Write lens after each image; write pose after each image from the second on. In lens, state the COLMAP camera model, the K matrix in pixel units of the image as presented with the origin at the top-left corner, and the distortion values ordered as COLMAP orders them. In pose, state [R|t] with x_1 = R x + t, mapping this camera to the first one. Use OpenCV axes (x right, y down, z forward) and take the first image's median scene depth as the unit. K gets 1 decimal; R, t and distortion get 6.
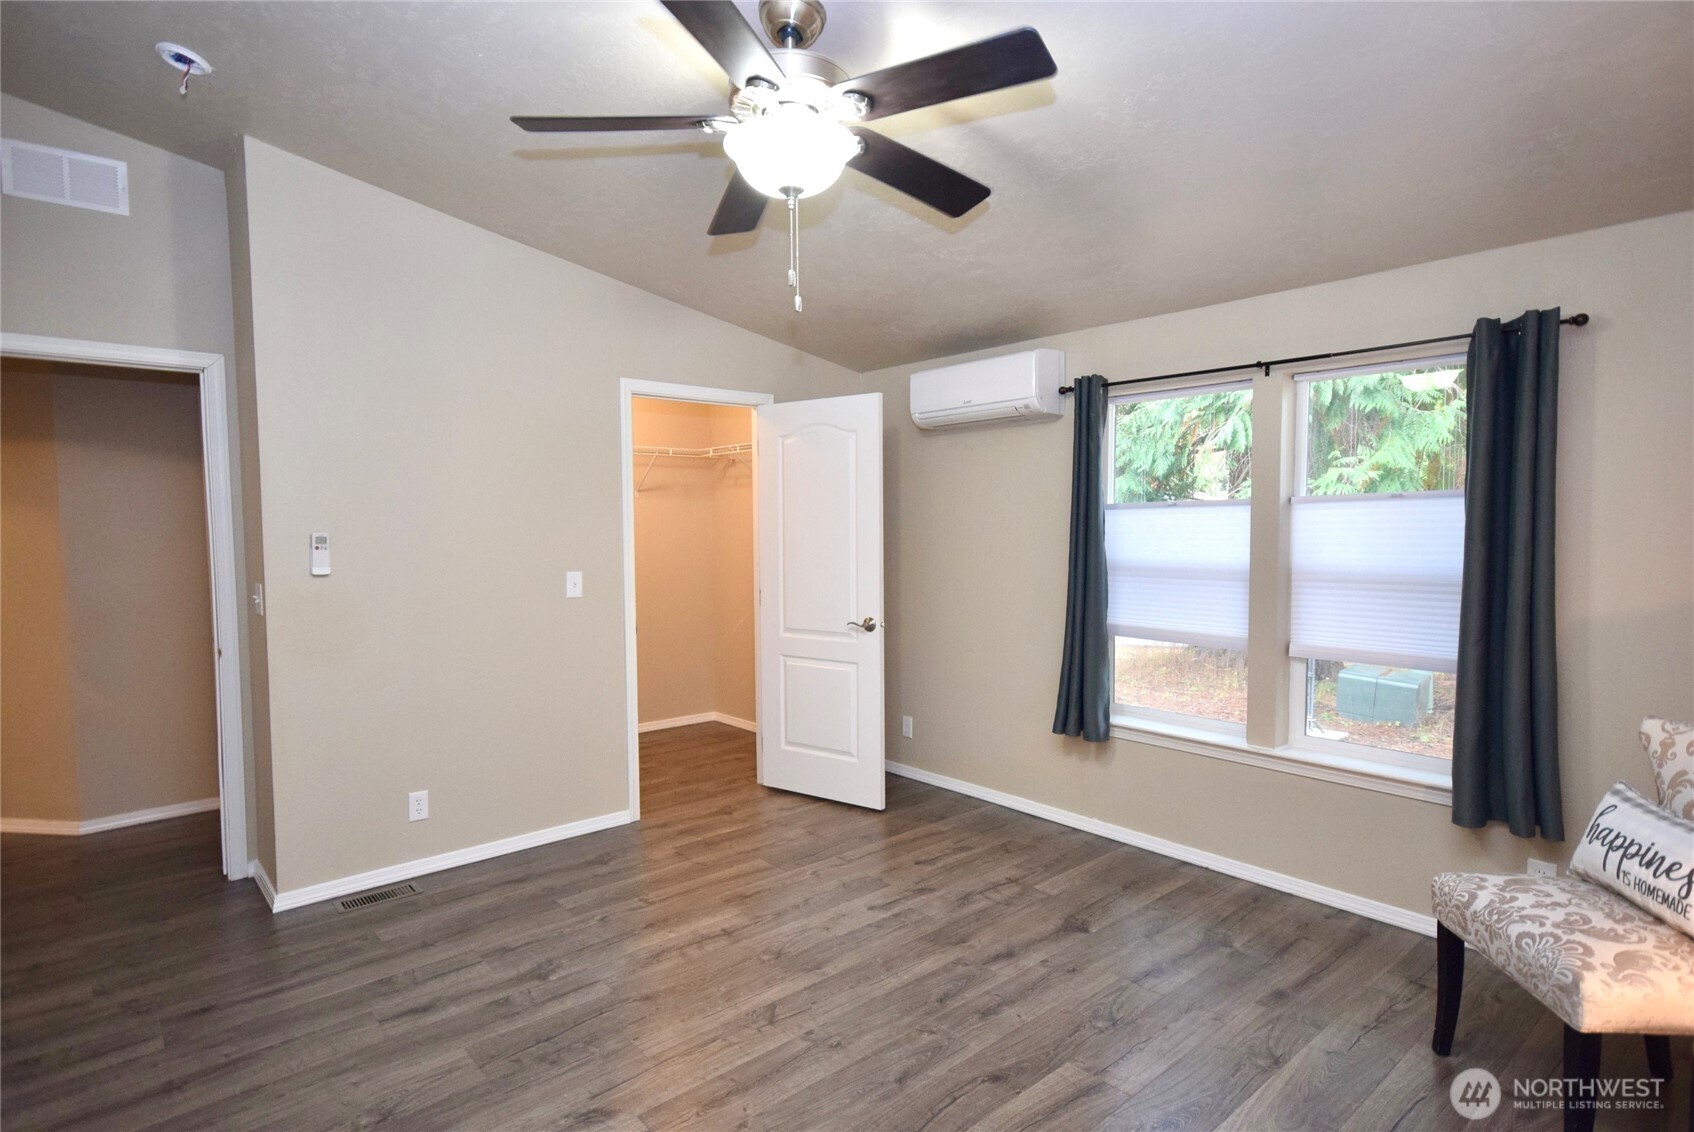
lens RADIAL K [[893.6, 0, 840.9], [0, 893.6, 560.0], [0, 0, 1]] dist [0.010301, 0.002216]
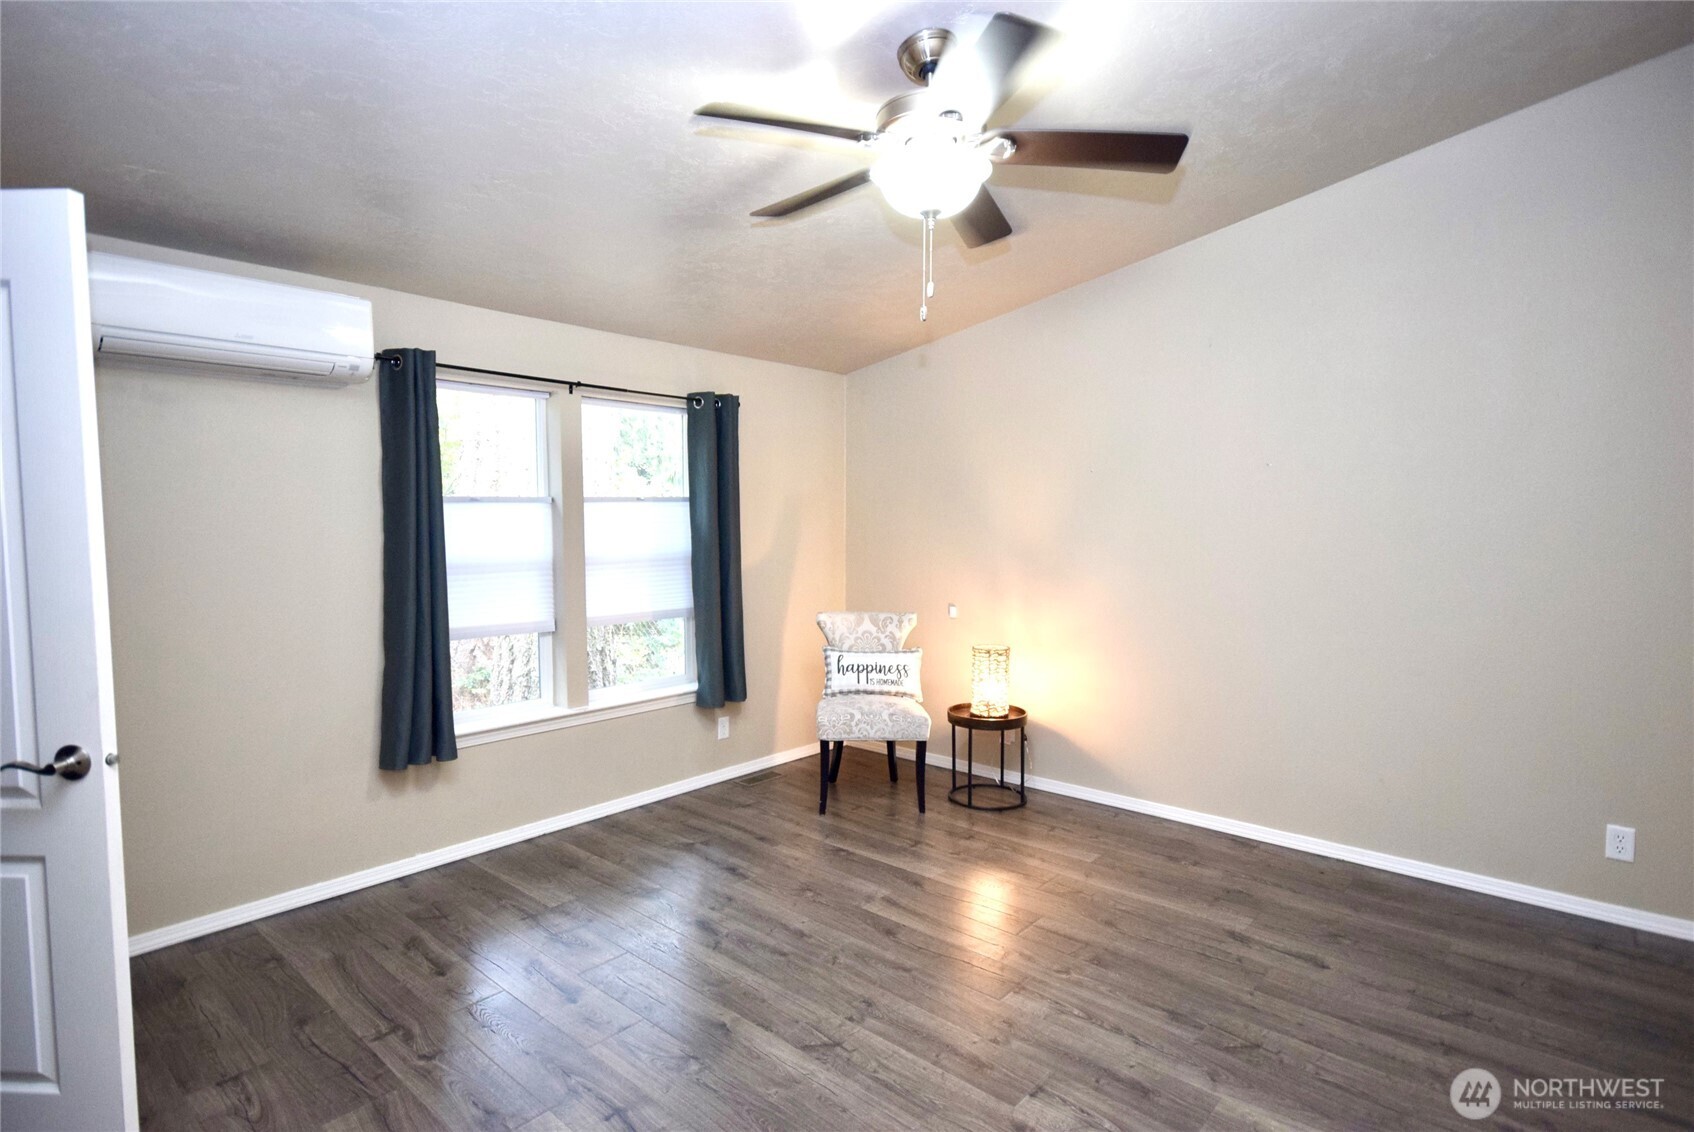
lens RADIAL K [[859.6, 0, 850.3], [0, 859.6, 562.5], [0, 0, 1]] dist [0.005285, -0.001198]
pose [[-0.141441, -0.045431, 0.988904, -0.731050], [0.041094, 0.997816, 0.051718, -0.028273], [-0.989093, 0.047953, -0.139265, 0.834770]]
